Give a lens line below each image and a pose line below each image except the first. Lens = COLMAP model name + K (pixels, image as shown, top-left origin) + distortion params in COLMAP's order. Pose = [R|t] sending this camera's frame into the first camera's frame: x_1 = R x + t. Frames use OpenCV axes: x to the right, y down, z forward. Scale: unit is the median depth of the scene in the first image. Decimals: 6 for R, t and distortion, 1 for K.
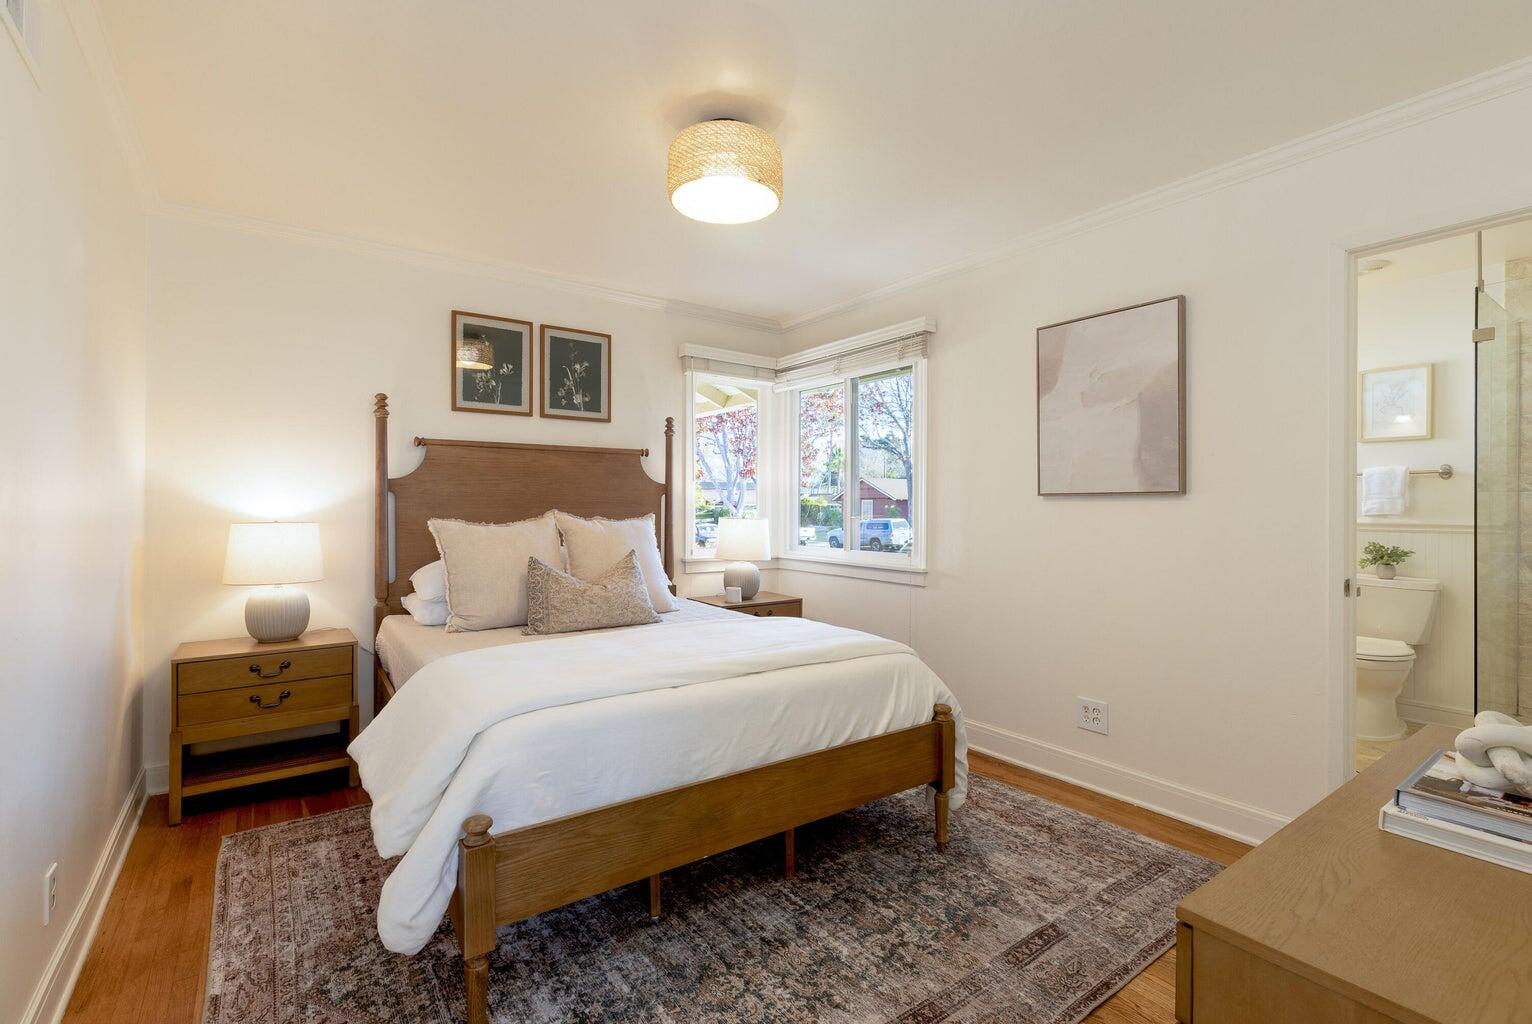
lens RADIAL K [[698.2, 0, 764.9], [0, 698.2, 509.7], [0, 0, 1]] dist [0.011269, -0.000134]
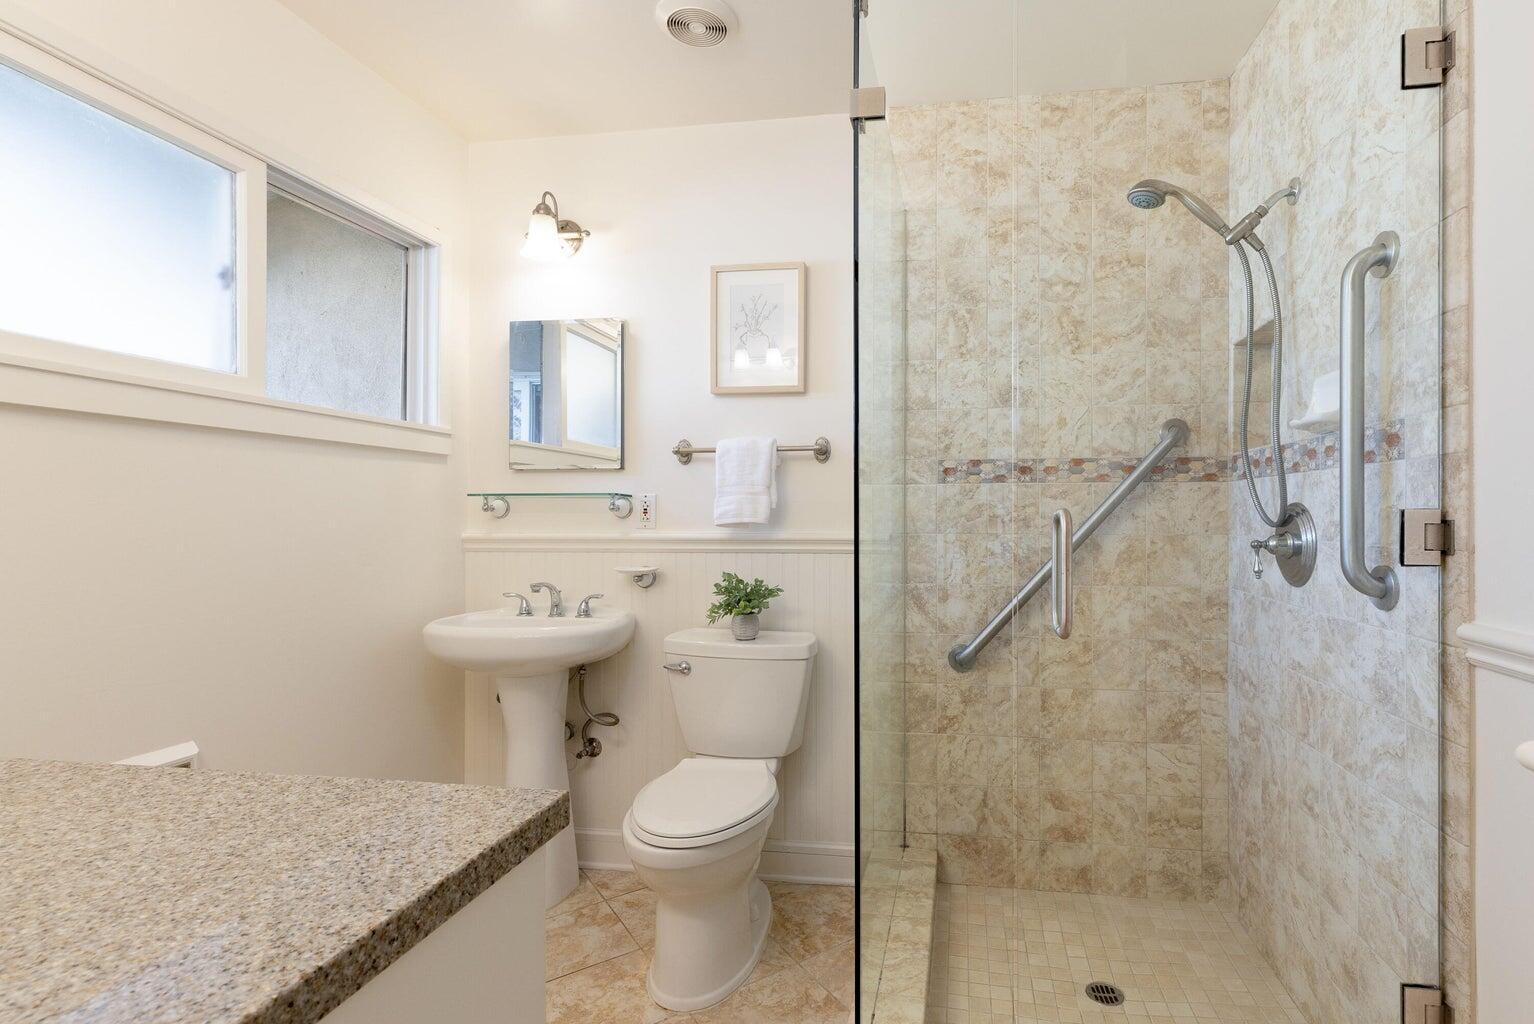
lens RADIAL K [[699.1, 0, 767.2], [0, 699.1, 508.4], [0, 0, 1]] dist [0.011269, -0.000134]
pose [[0.773480, -0.002586, 0.633815, 0.567203], [0.002375, 0.999996, 0.001182, -0.005131], [-0.633816, 0.000591, 0.773484, 0.584603]]
